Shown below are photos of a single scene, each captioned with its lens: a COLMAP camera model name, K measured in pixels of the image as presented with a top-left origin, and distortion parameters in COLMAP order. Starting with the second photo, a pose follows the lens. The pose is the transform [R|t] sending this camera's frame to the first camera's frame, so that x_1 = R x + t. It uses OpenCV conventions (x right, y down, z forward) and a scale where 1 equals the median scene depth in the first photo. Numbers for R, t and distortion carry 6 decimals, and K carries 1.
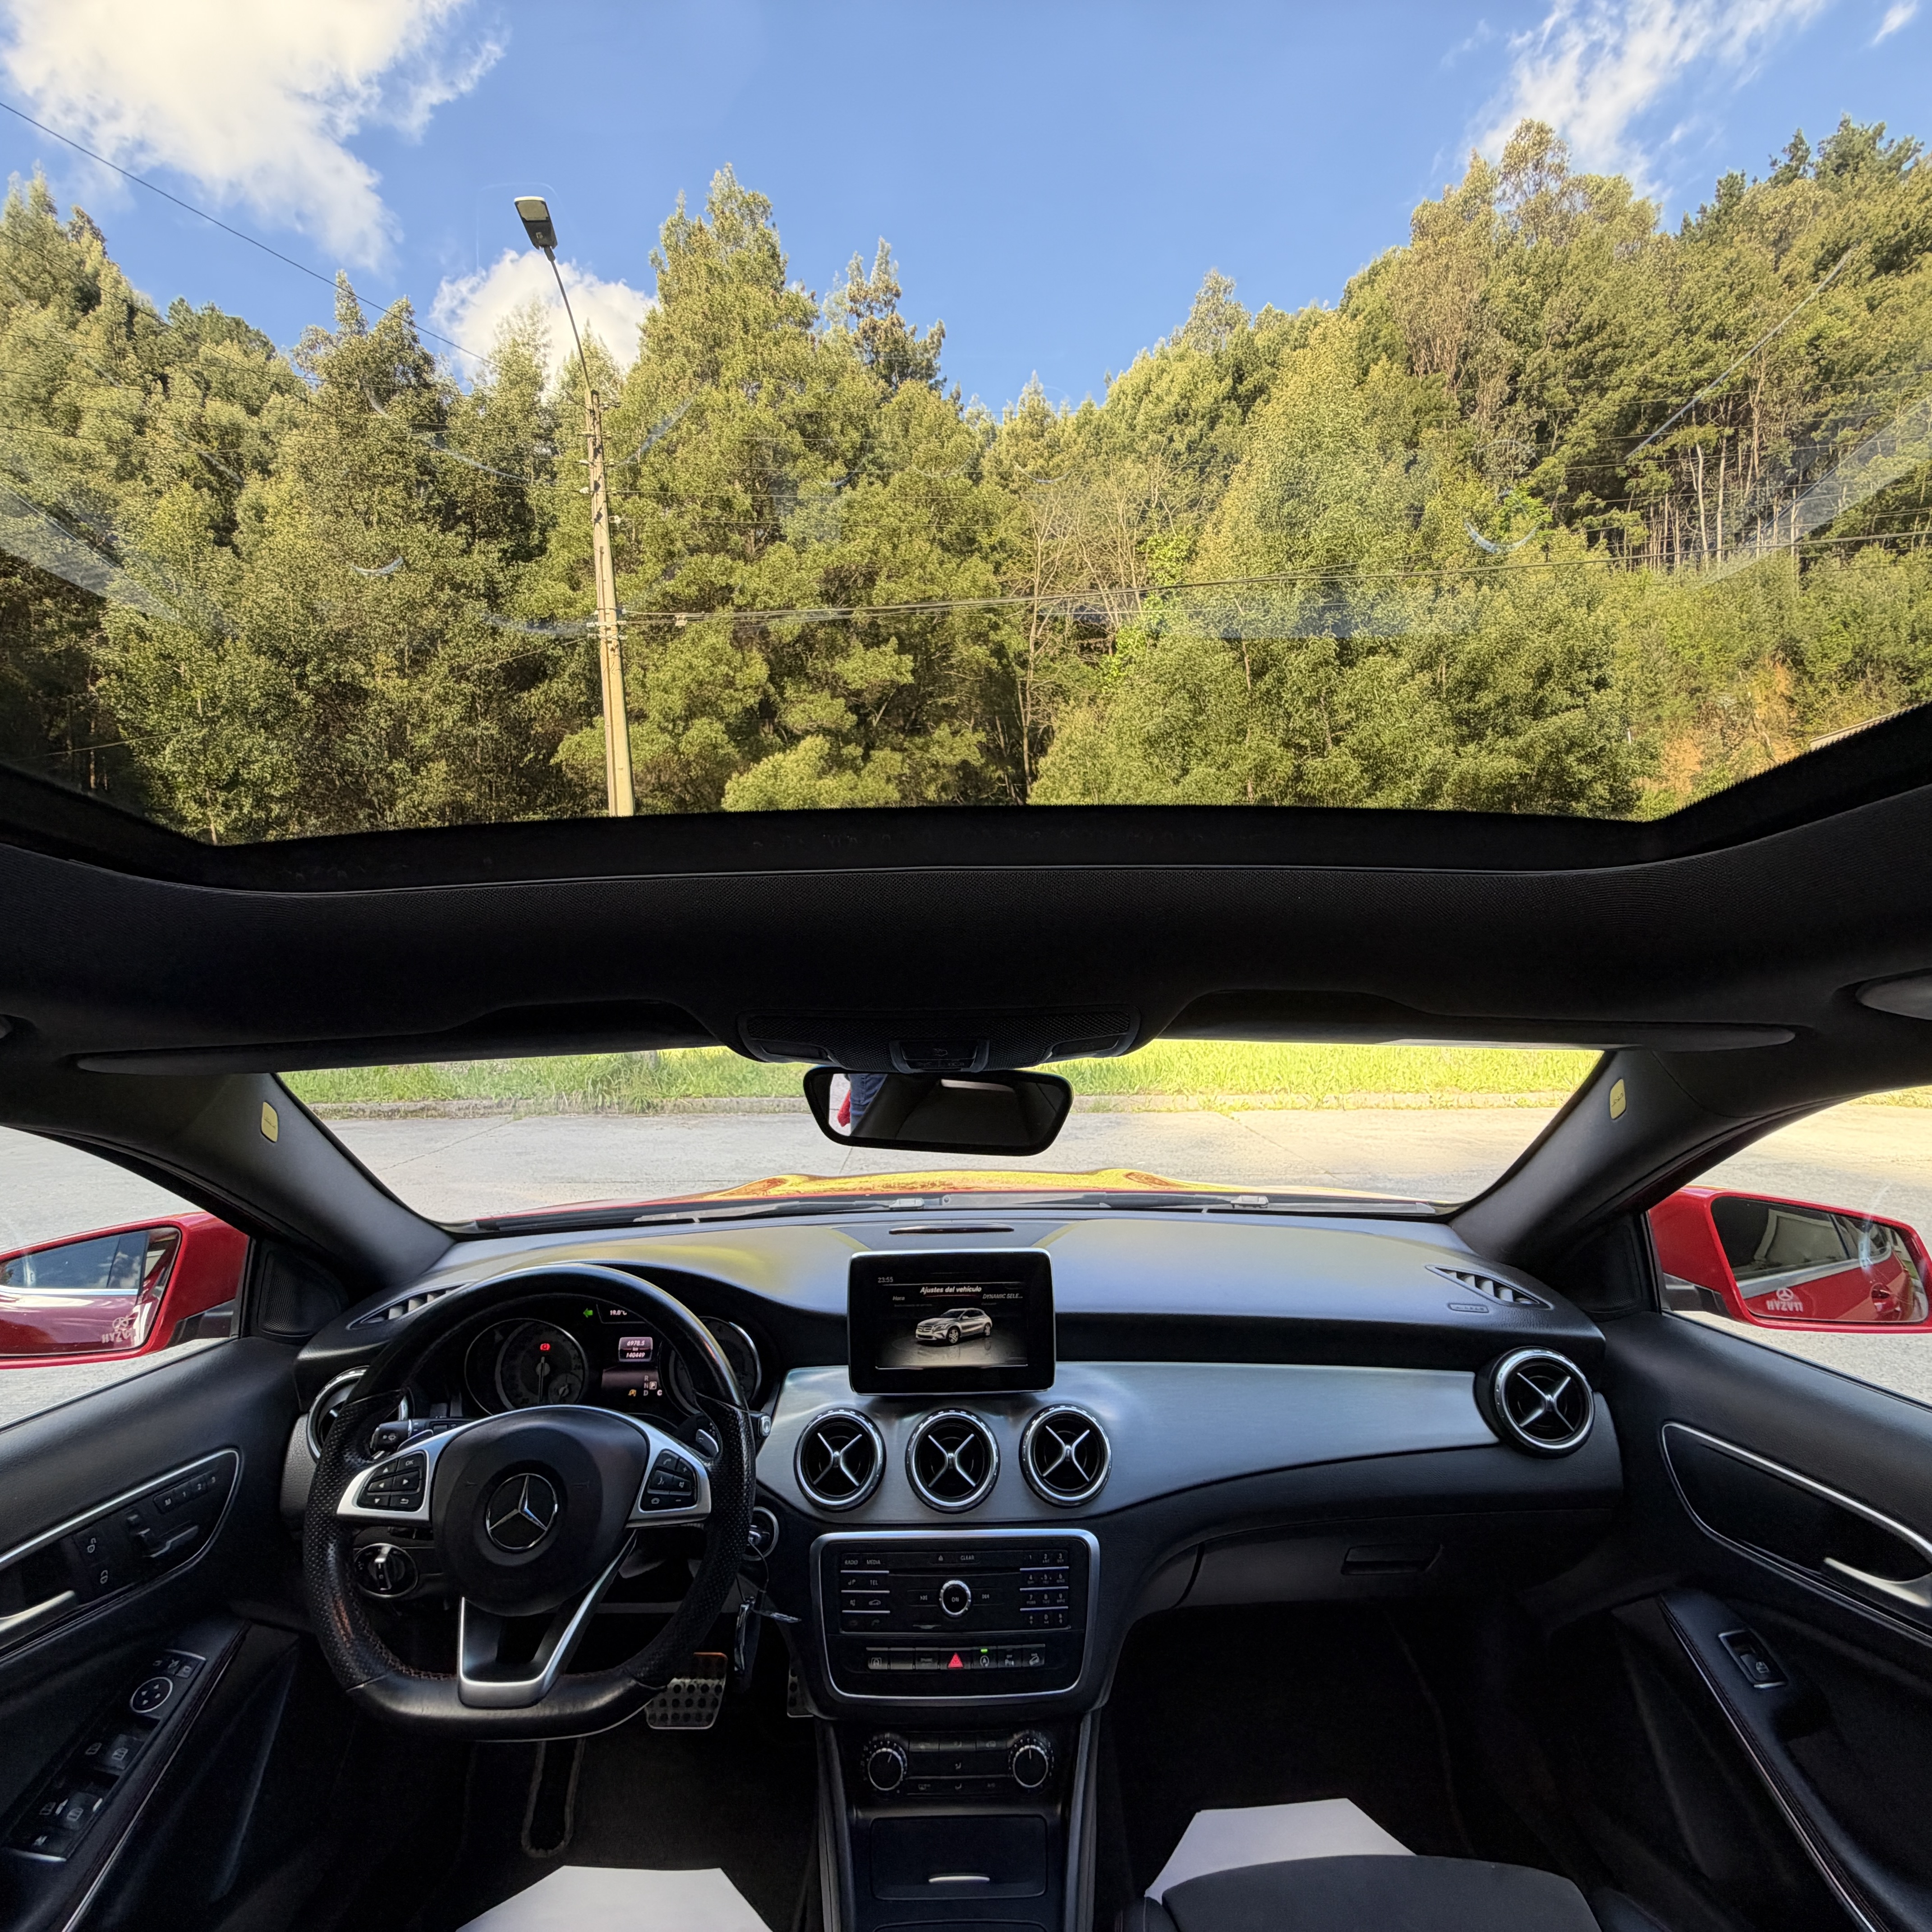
lens RADIAL K [[1022.4, 0, 950.9], [0, 1022.4, 967.4], [0, 0, 1]] dist [-0.000795, 0.002816]
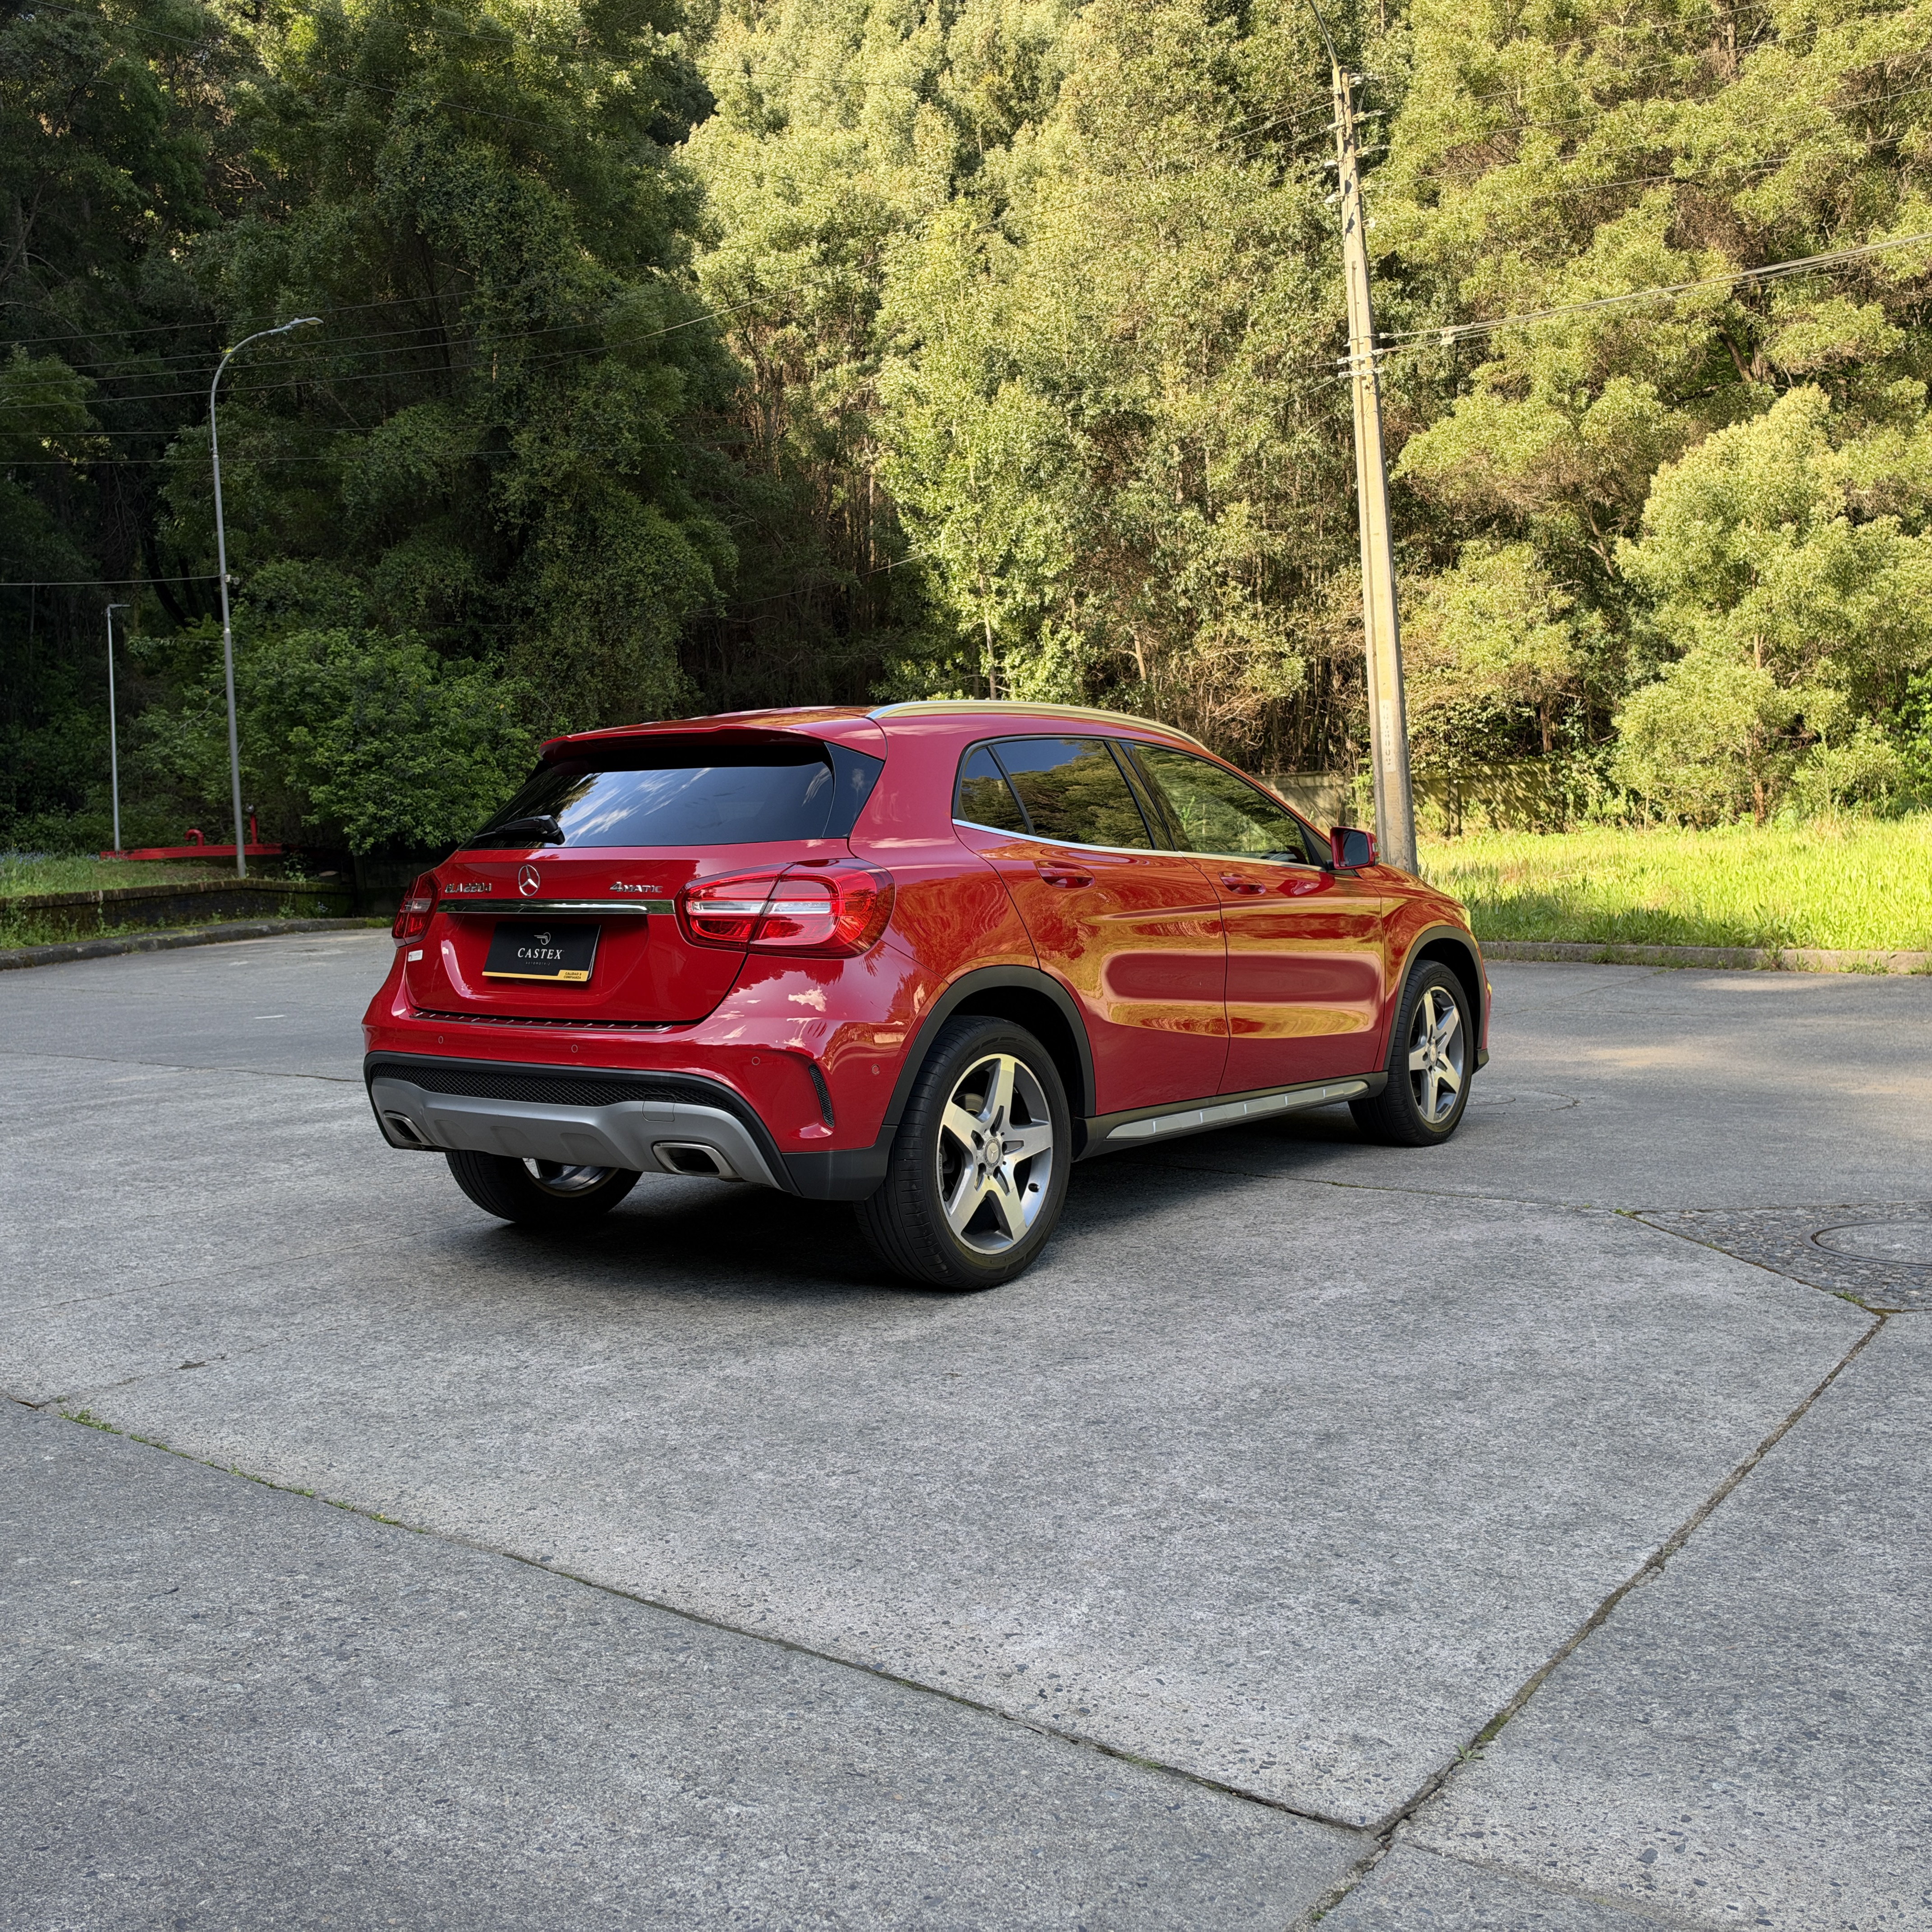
lens RADIAL K [[1860.7, 0, 966.0], [0, 1860.7, 966.0], [0, 0, 1]] dist [0.002976, -0.035754]
pose [[0.798804, 0.033728, -0.600645, 0.154520], [0.022408, 0.996066, 0.085732, 0.006909], [0.601174, -0.081942, 0.794906, -0.197701]]
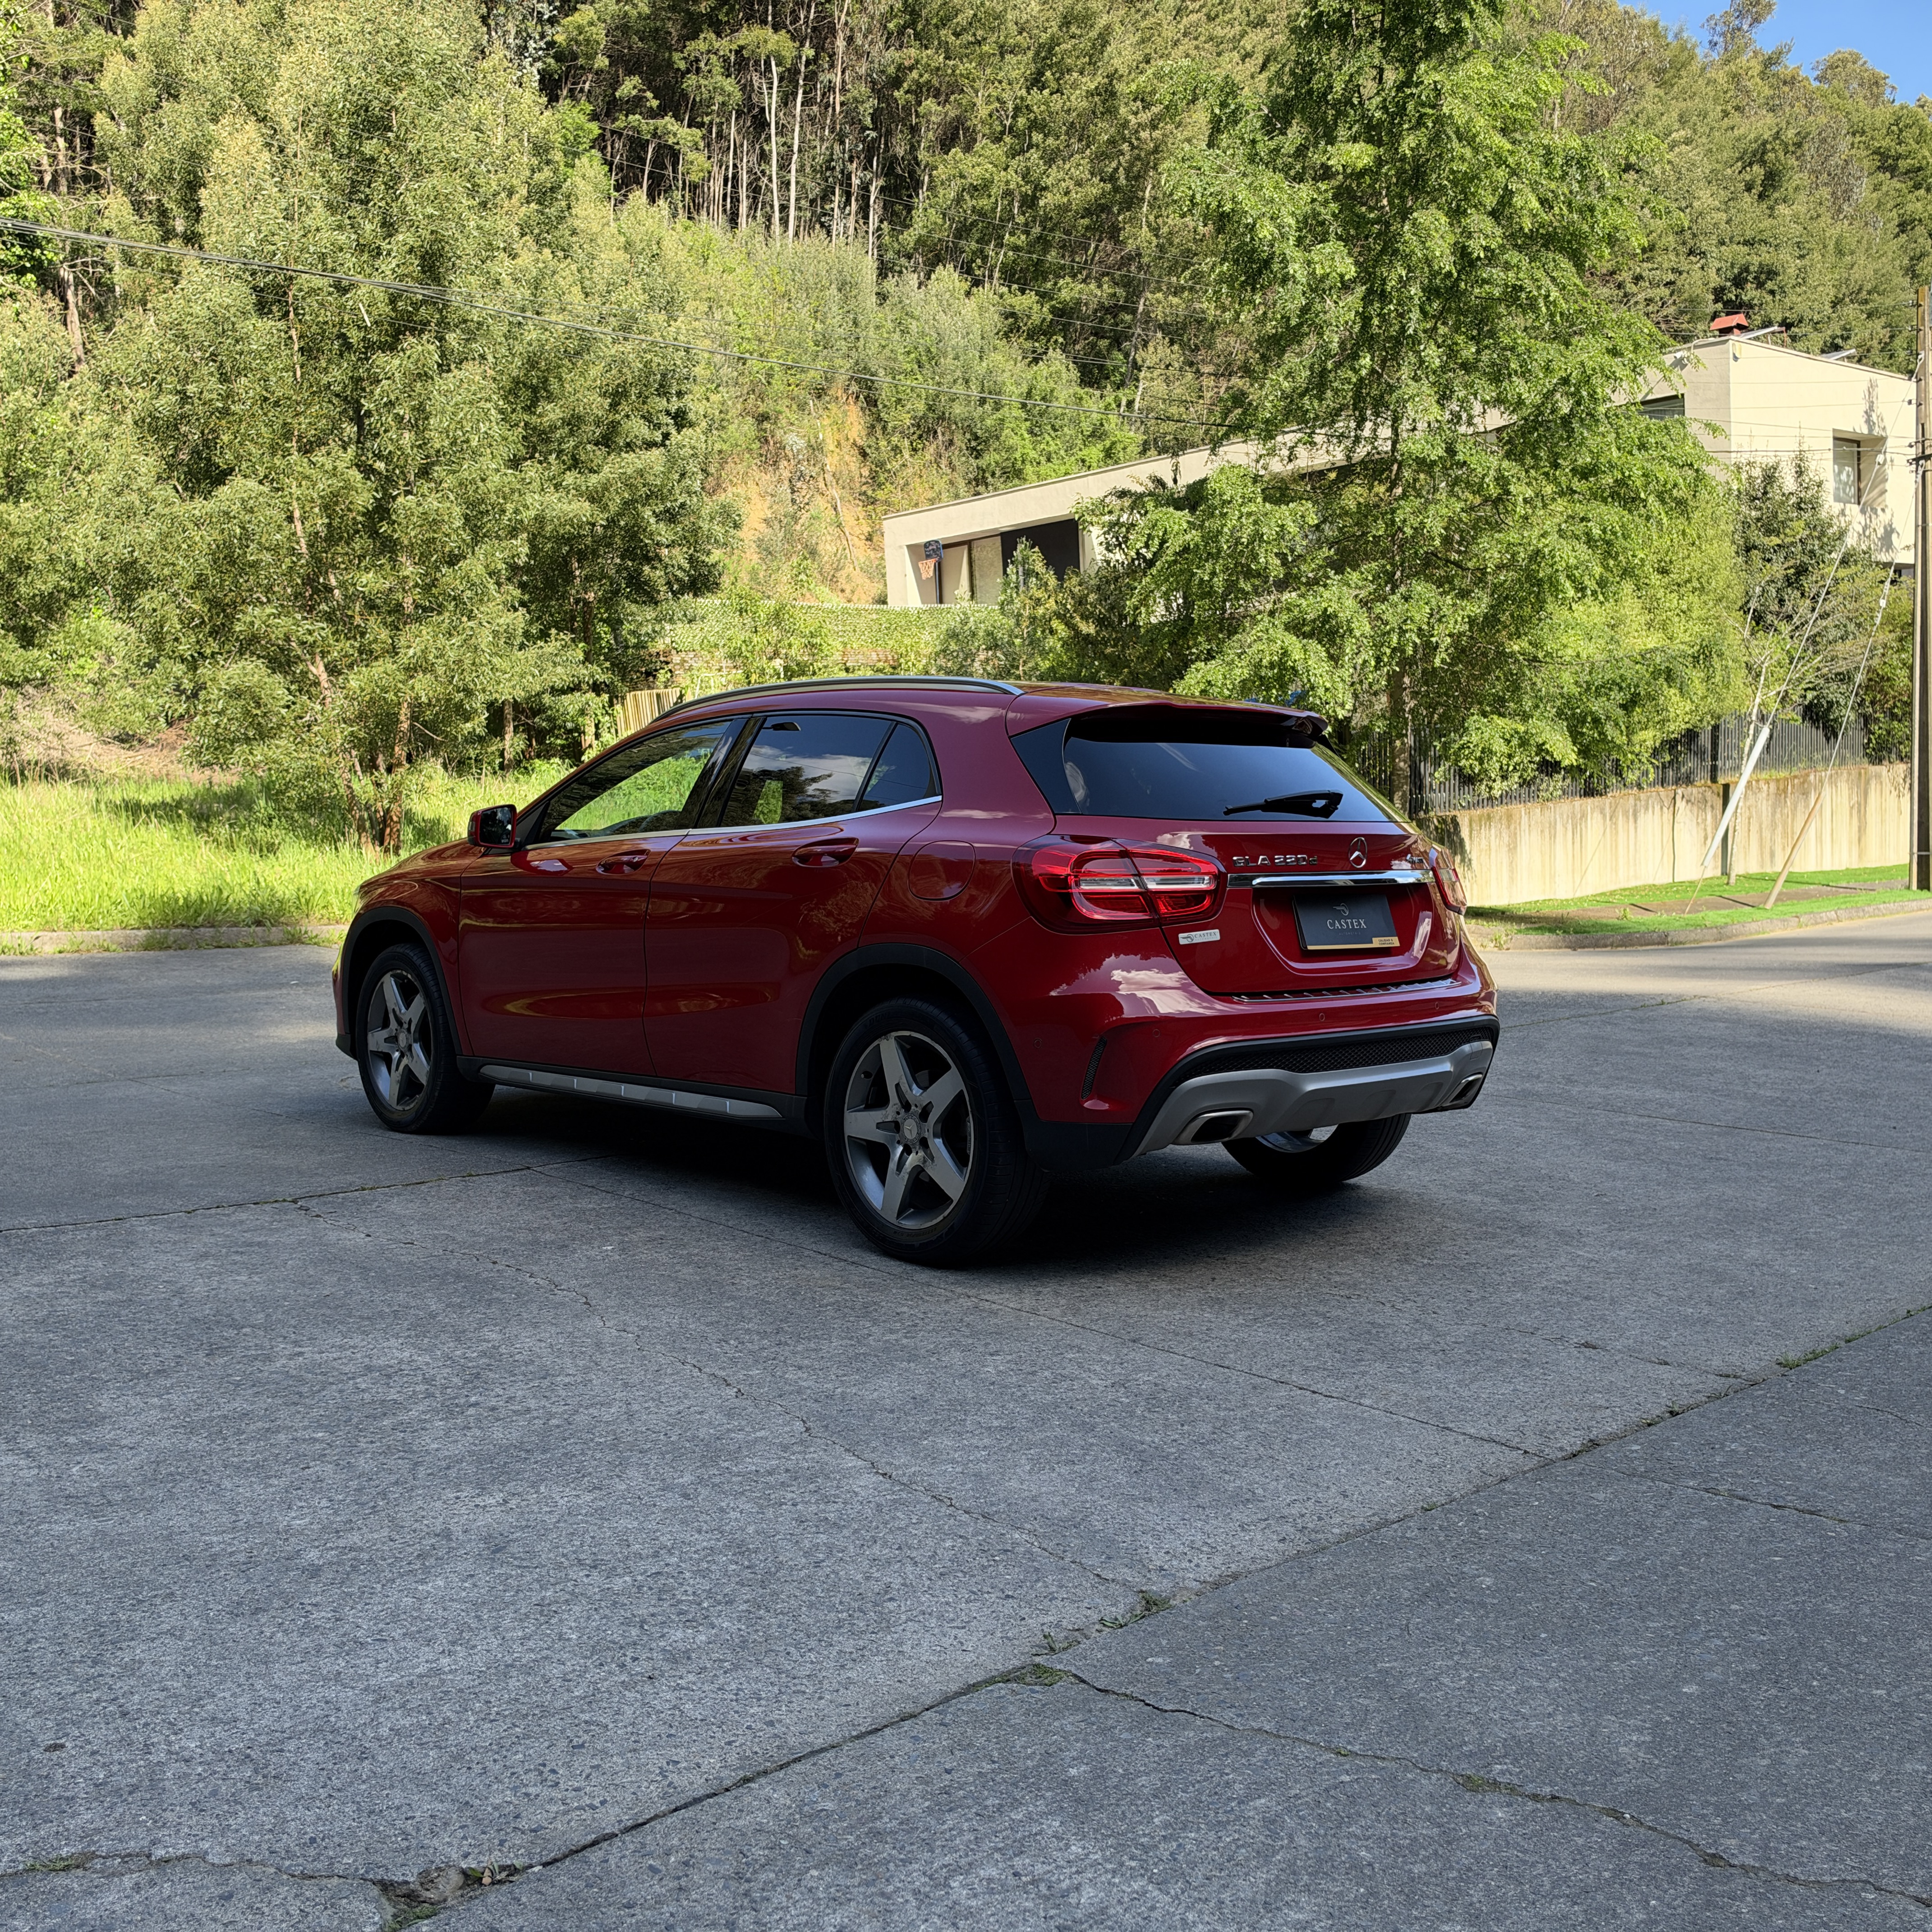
lens RADIAL K [[1907.7, 0, 965.7], [0, 1907.7, 944.6], [0, 0, 1]] dist [-0.011336, -0.043269]
pose [[0.729595, -0.018401, 0.683632, -0.175440], [-0.036598, 0.997155, 0.065899, 0.011471], [-0.682899, -0.073099, 0.726846, -0.191722]]
